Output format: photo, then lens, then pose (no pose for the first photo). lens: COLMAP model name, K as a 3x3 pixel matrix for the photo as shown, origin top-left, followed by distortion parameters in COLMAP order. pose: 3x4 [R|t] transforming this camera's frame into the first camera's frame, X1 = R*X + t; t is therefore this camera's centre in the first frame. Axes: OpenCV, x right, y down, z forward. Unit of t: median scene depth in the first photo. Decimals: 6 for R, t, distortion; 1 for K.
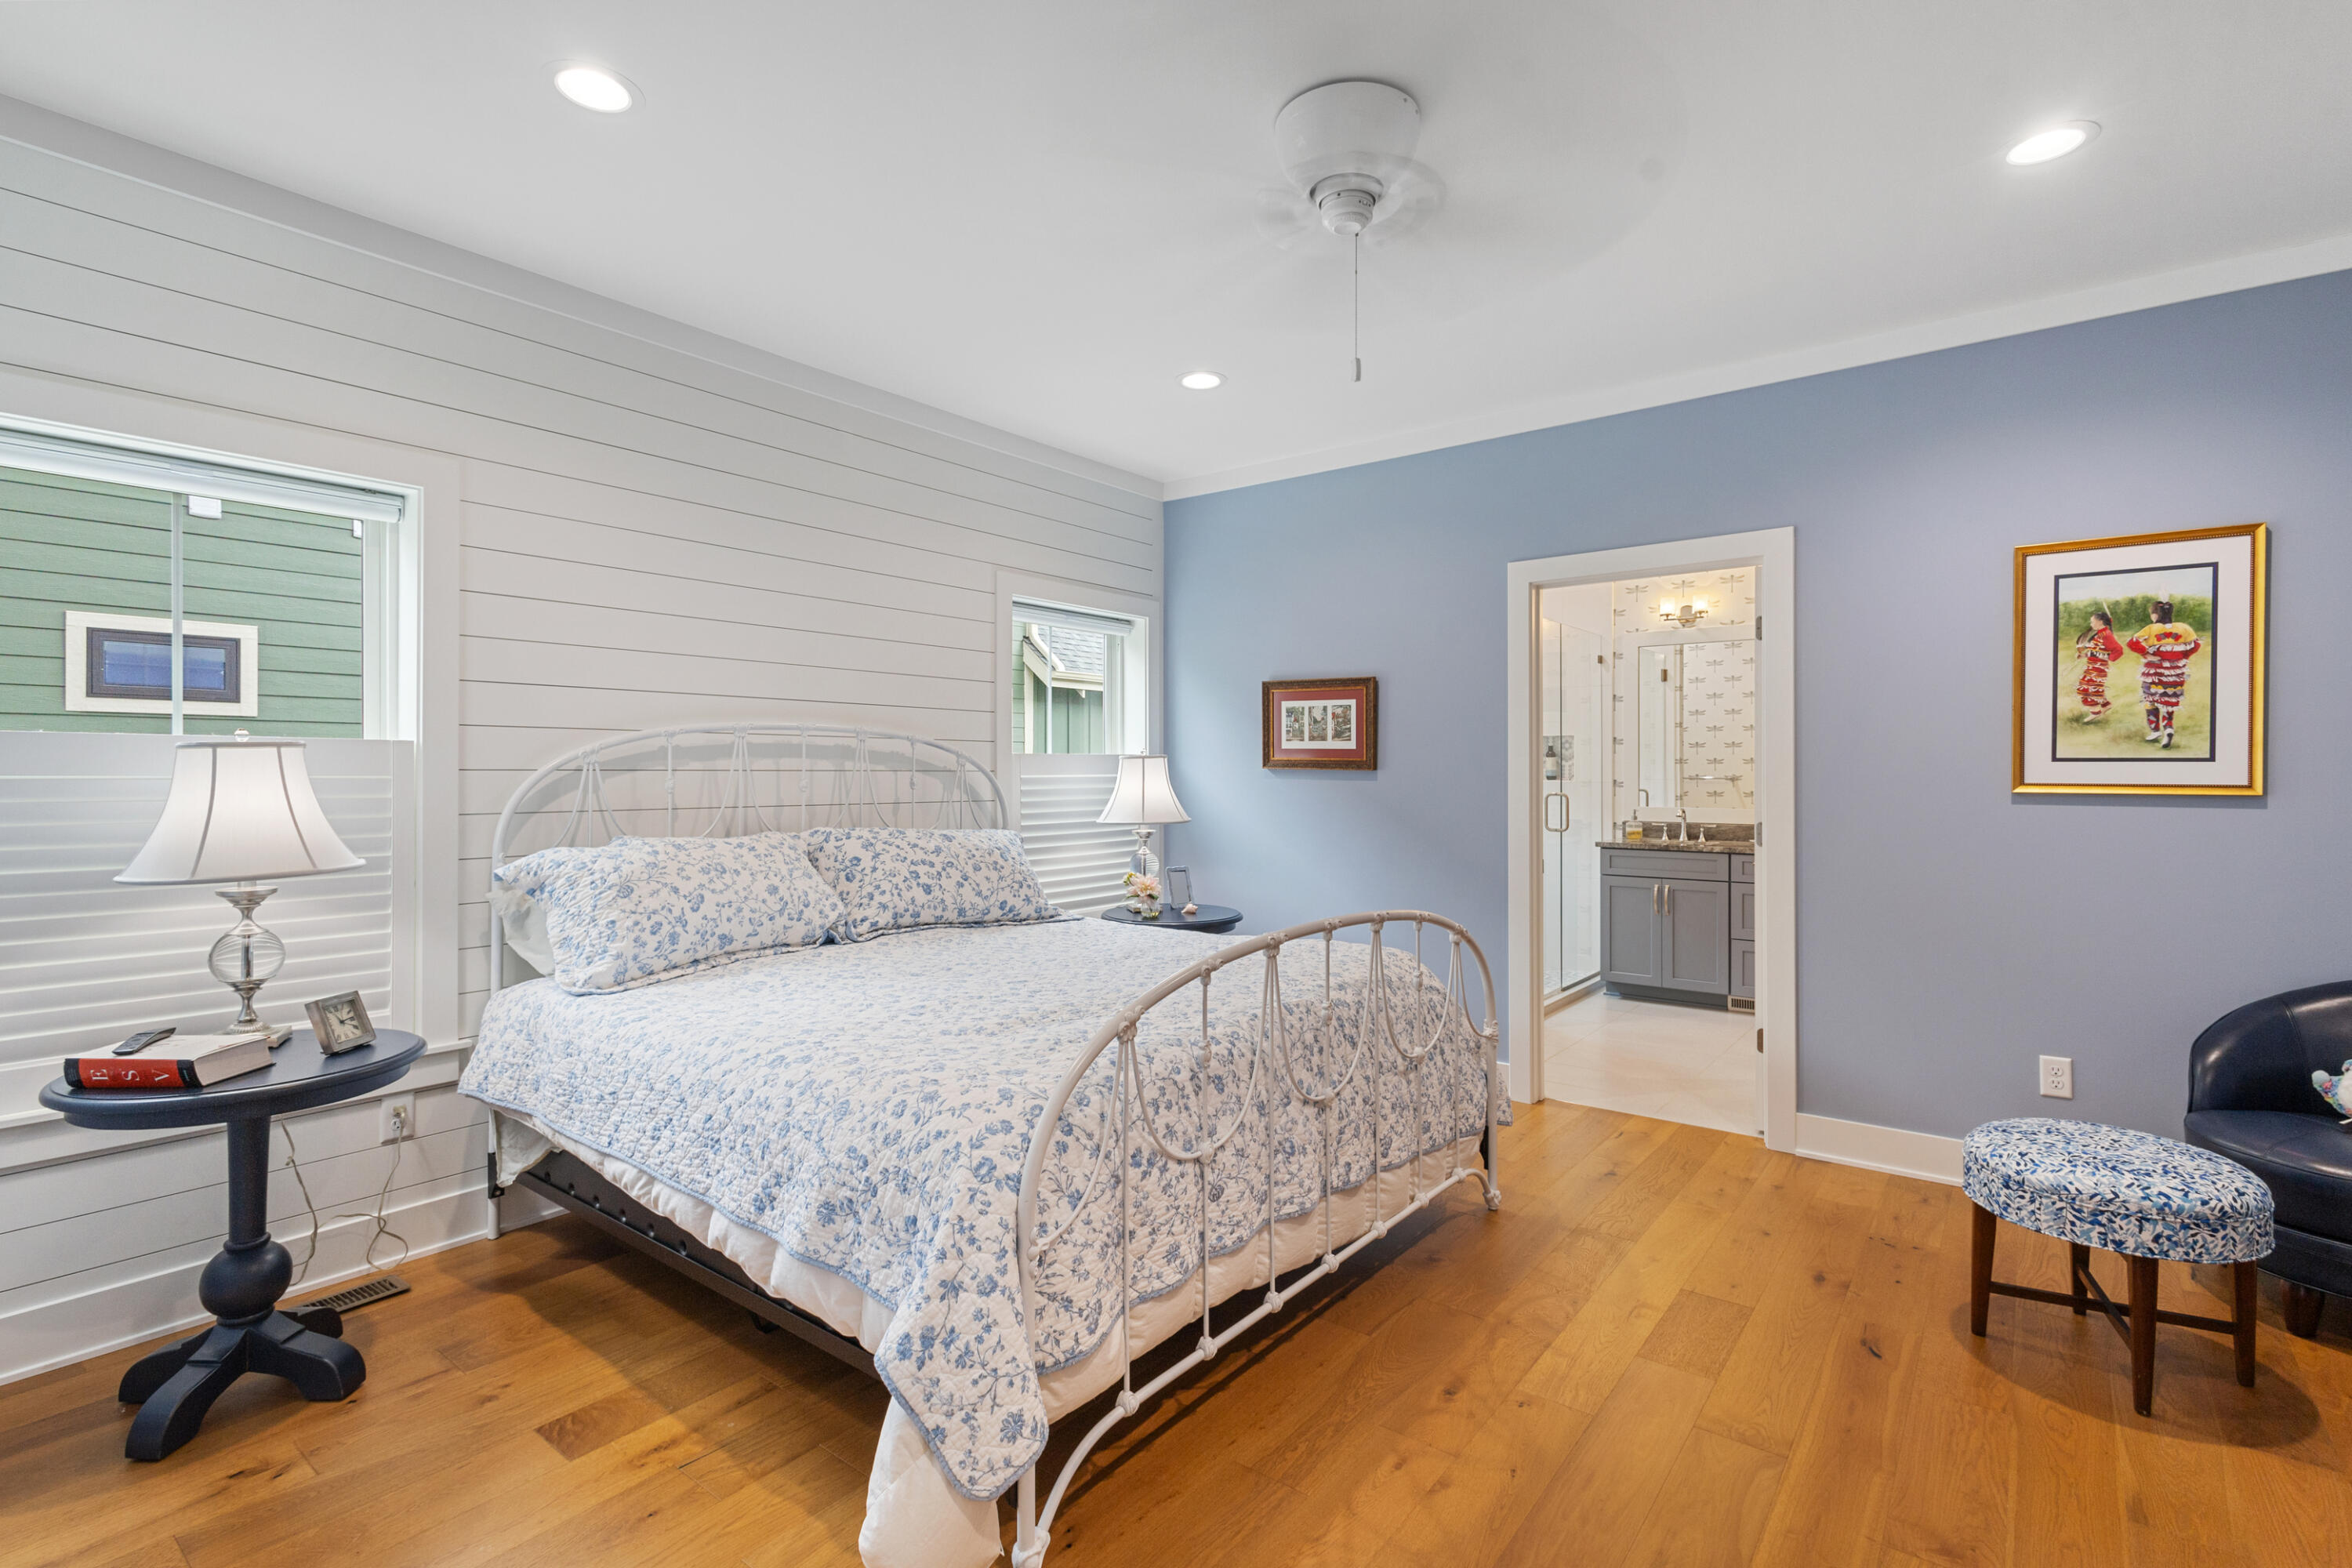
lens RADIAL K [[1080.4, 0, 1179.6], [0, 1080.4, 782.5], [0, 0, 1]] dist [0.014314, -0.004941]
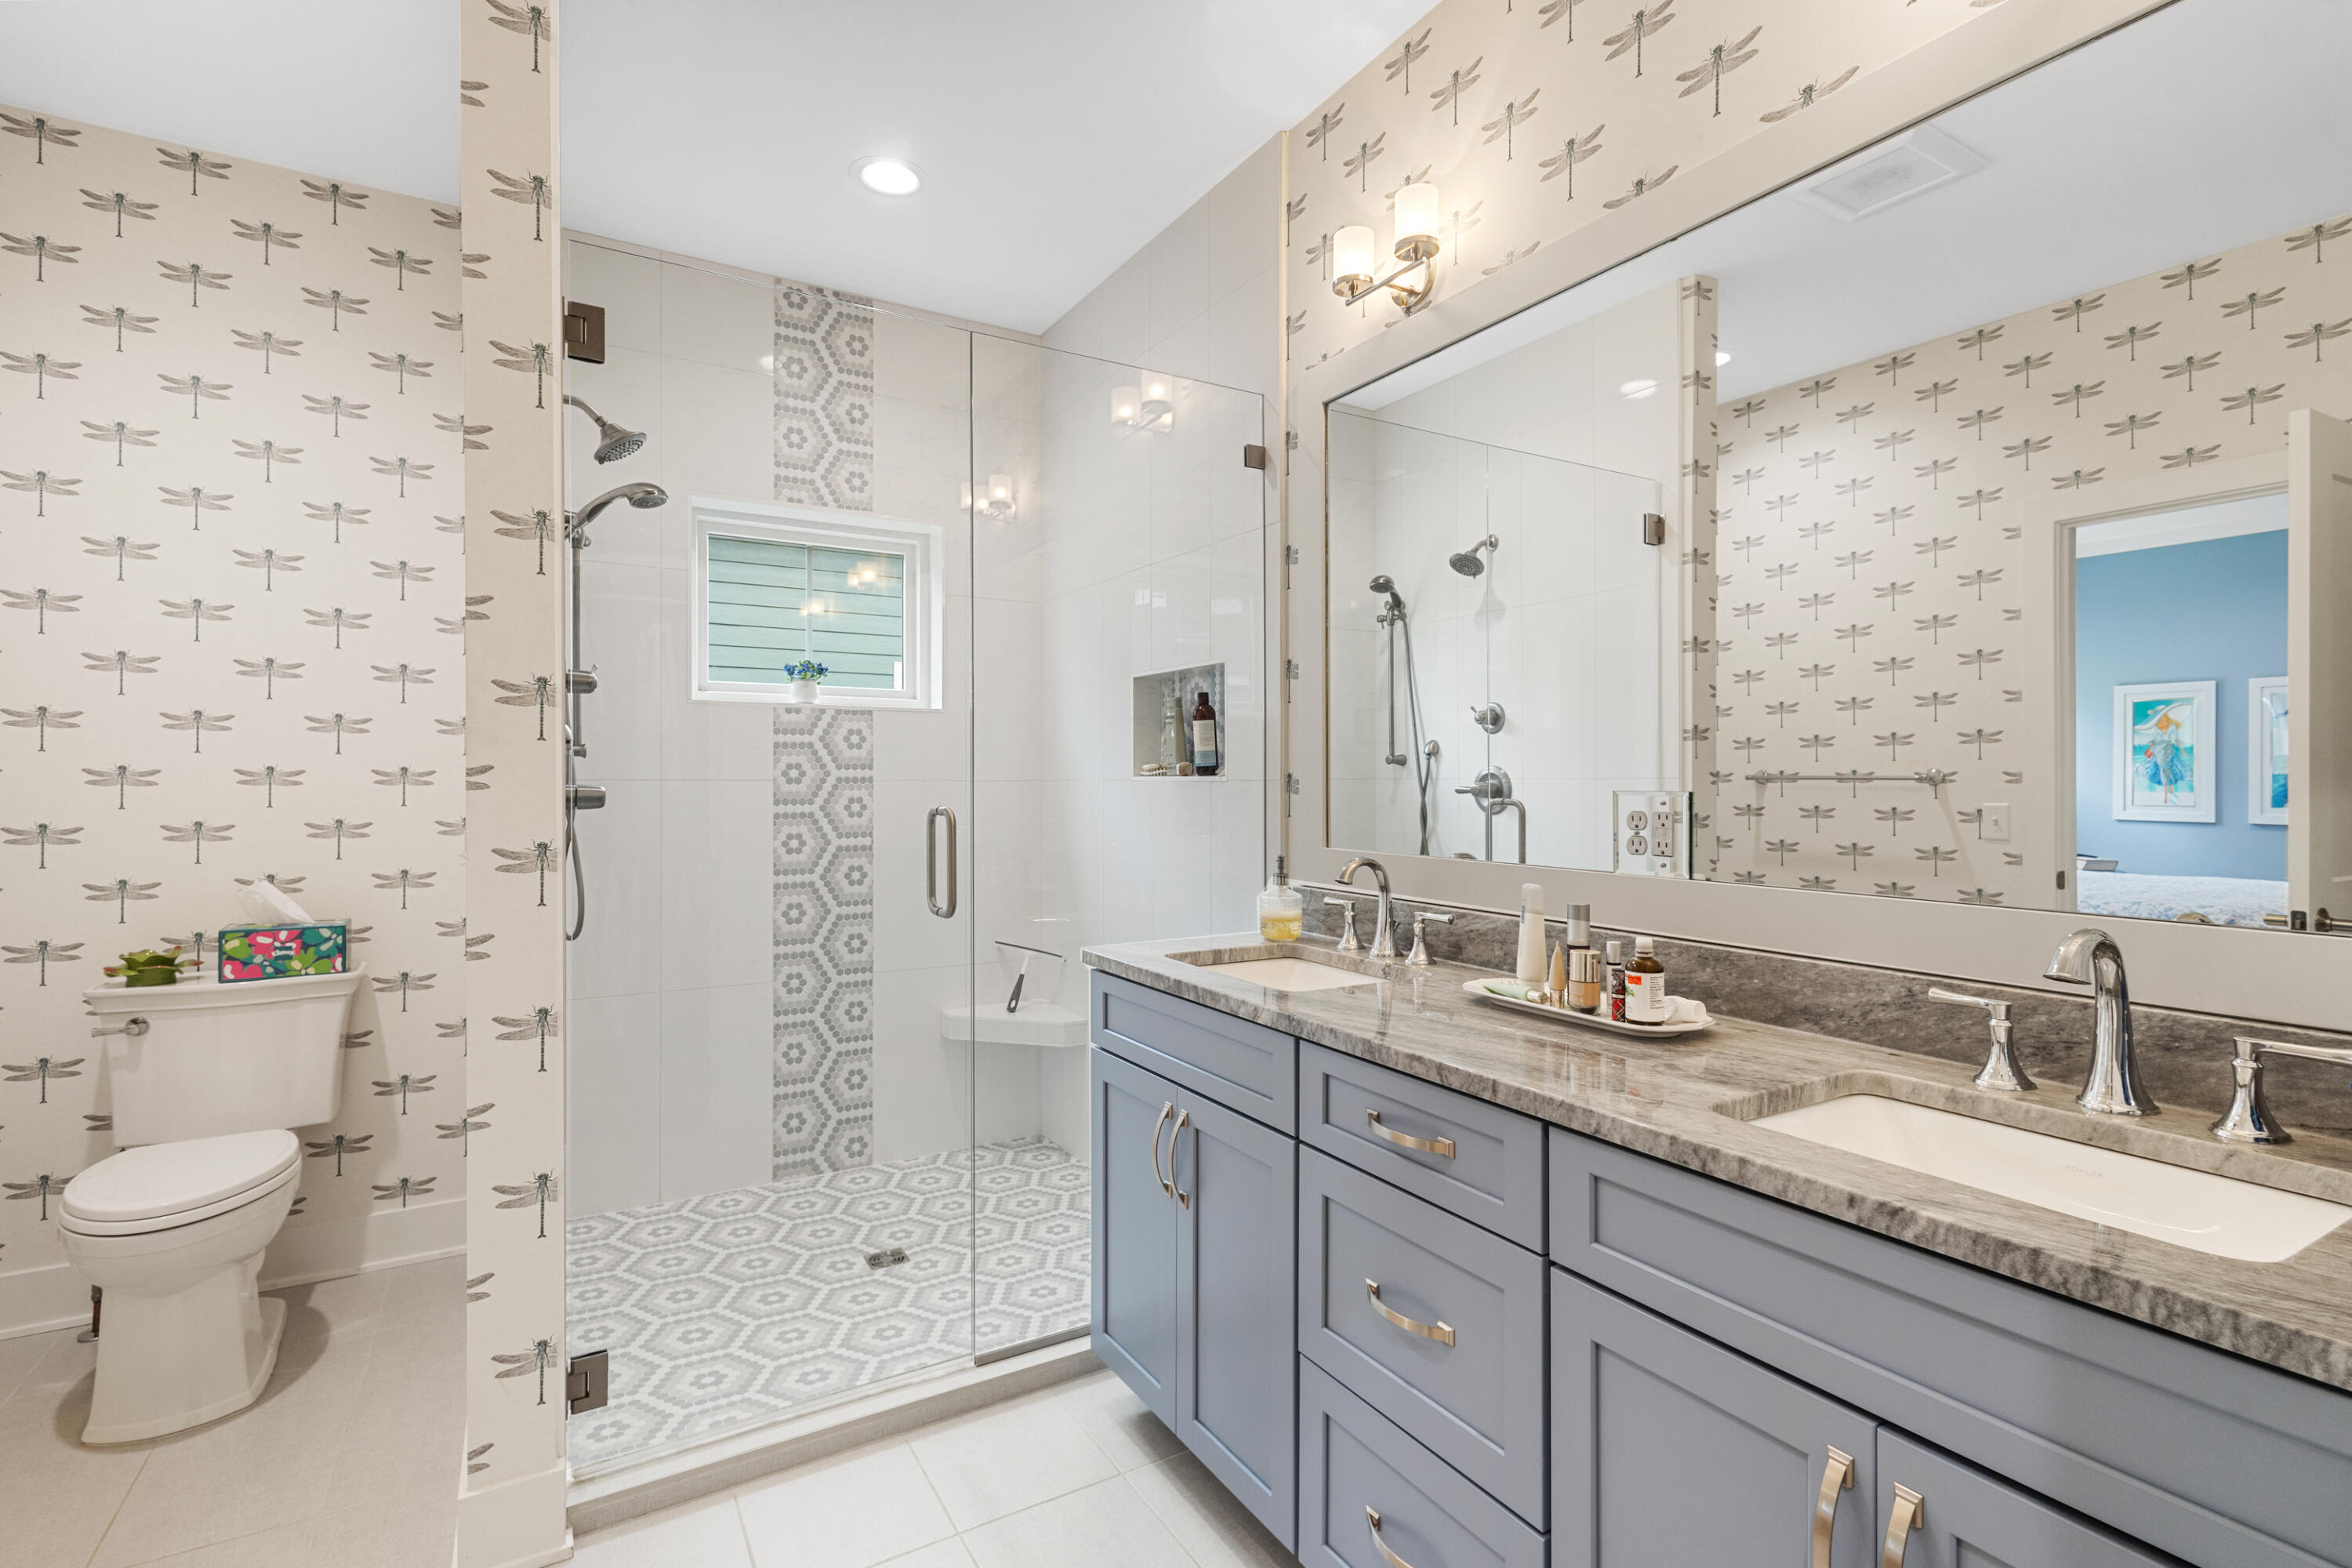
lens RADIAL K [[1080.4, 0, 1187.9], [0, 1080.4, 786.7], [0, 0, 1]] dist [0.014314, -0.004941]
pose [[0.933695, 0.004646, -0.358040, 0.704977], [-0.005809, 0.999981, -0.002175, 0.003924], [0.358023, 0.004111, 0.933704, 0.894938]]
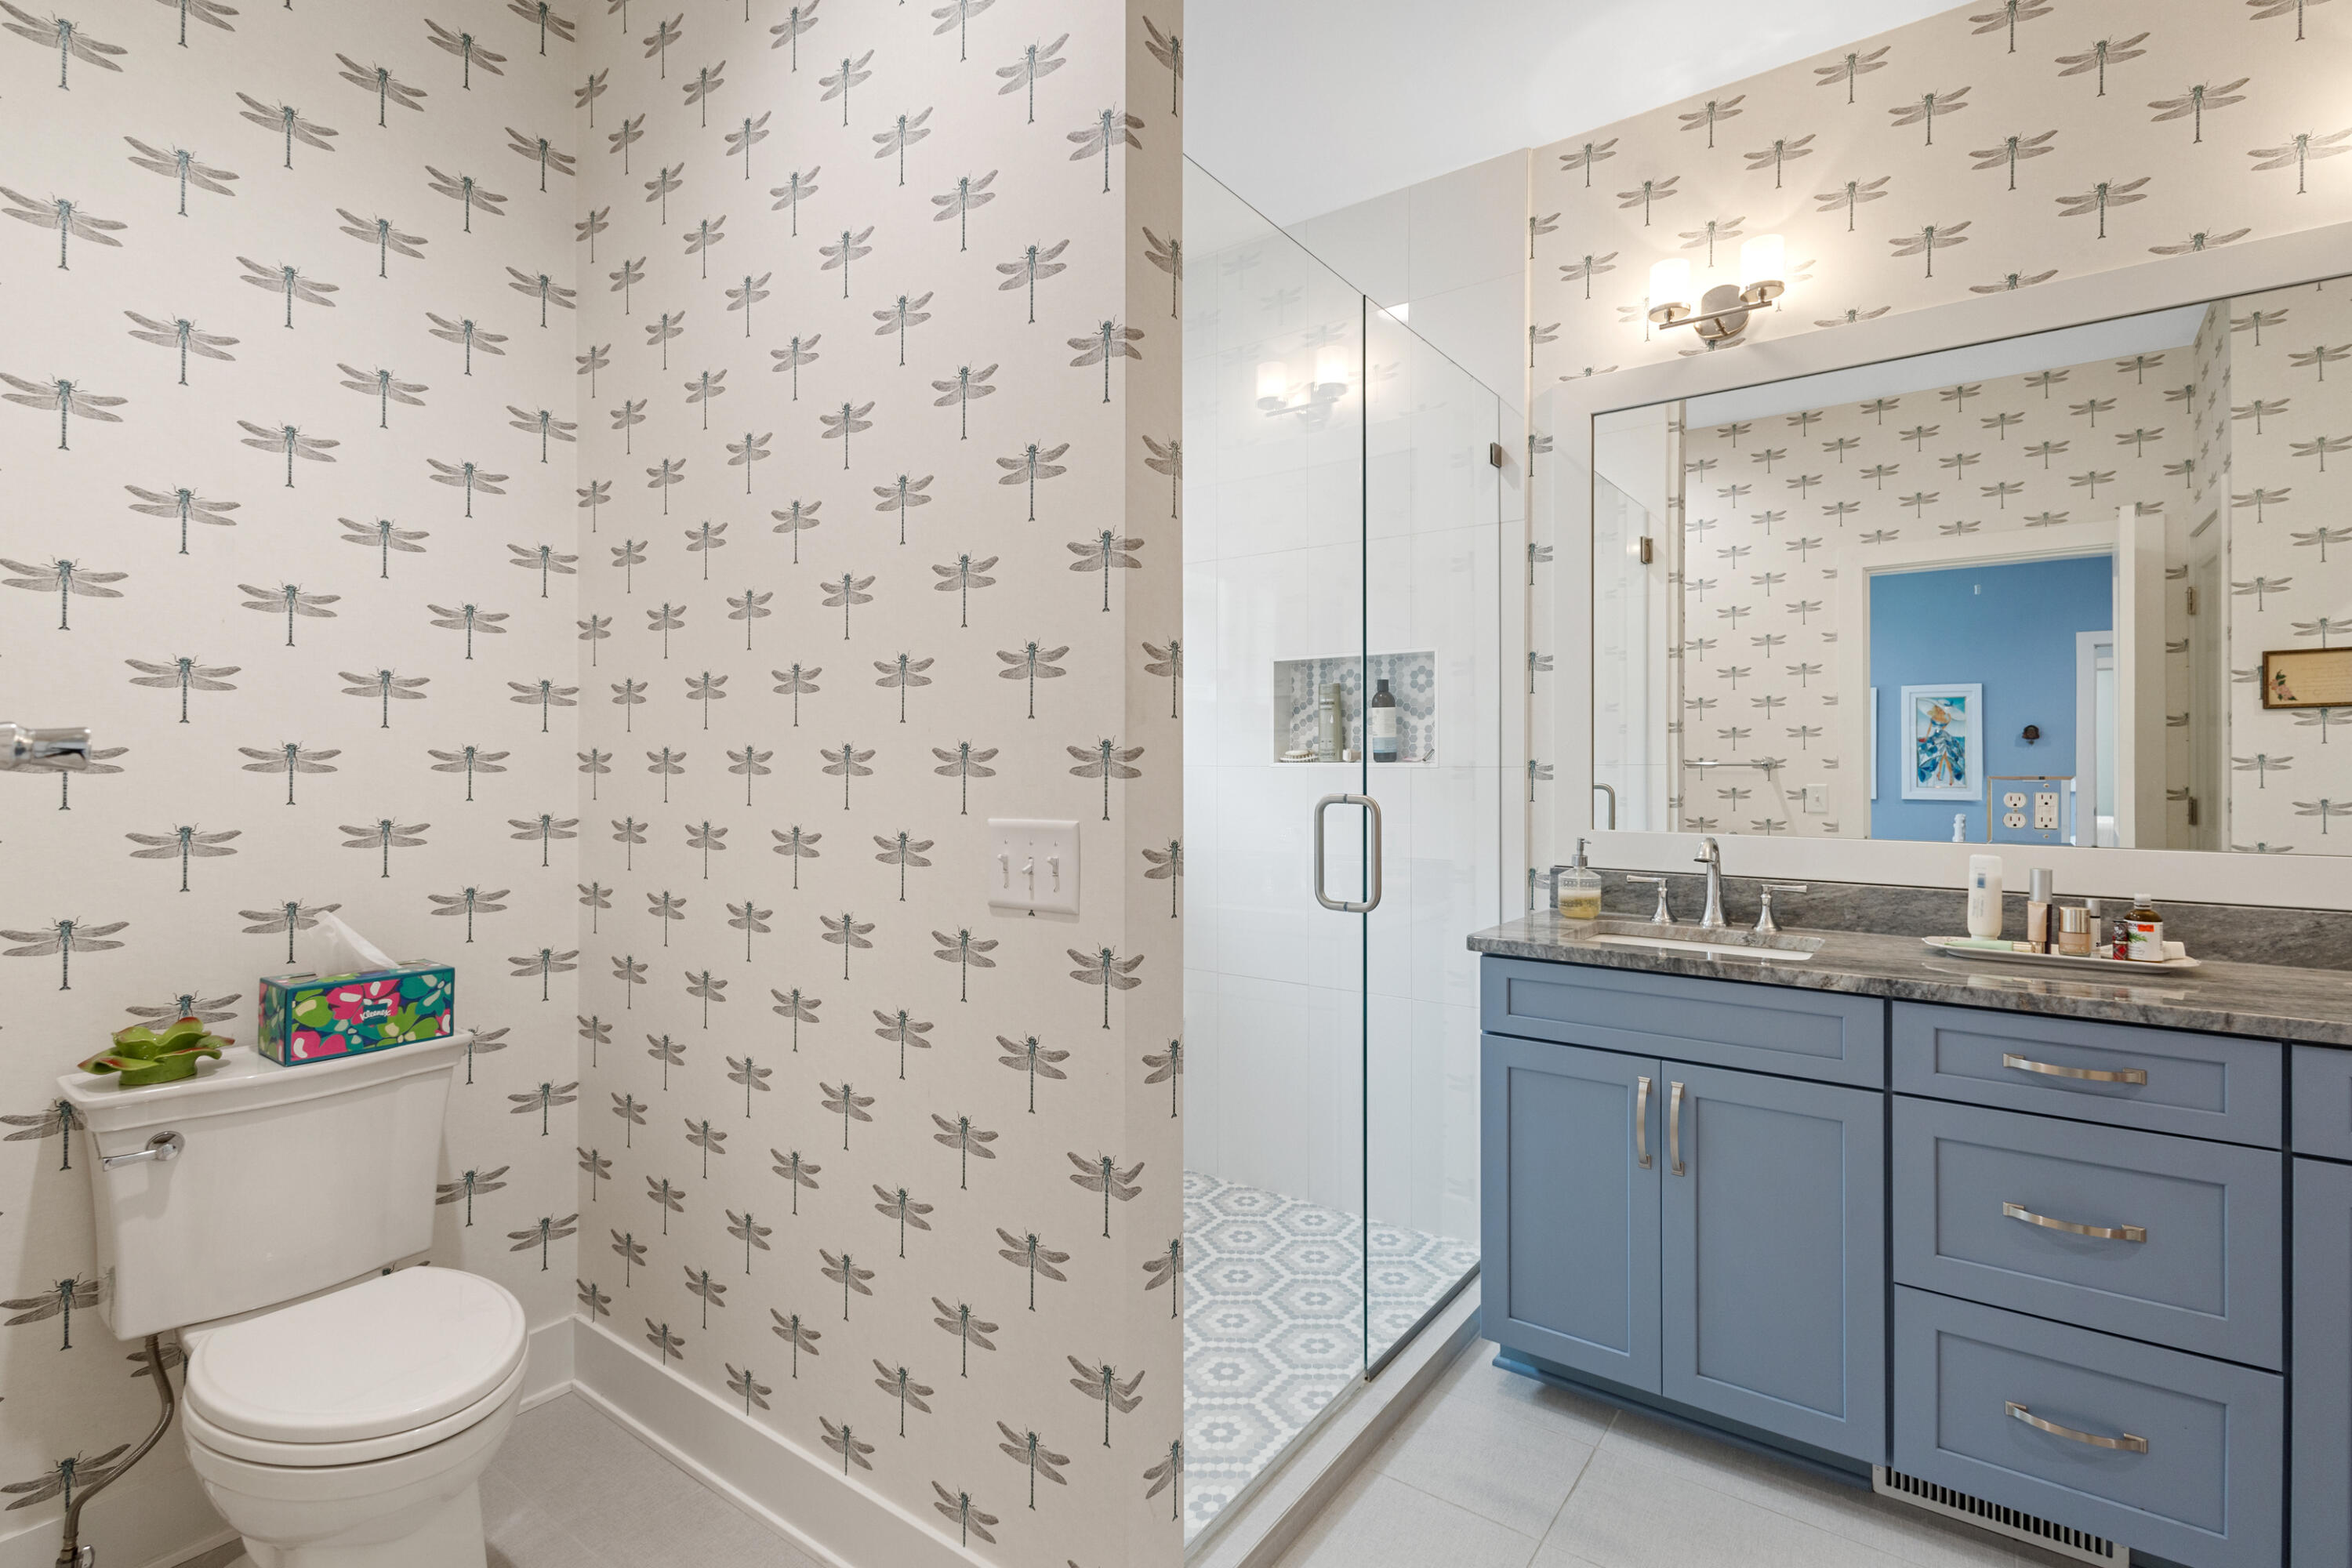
lens RADIAL K [[1080.4, 0, 1181.1], [0, 1080.4, 770.8], [0, 0, 1]] dist [0.014314, -0.004941]
pose [[0.999432, 0.003613, 0.033517, 0.365607], [-0.003465, 0.999984, -0.004474, 0.004767], [-0.033533, 0.004355, 0.999428, 0.856026]]
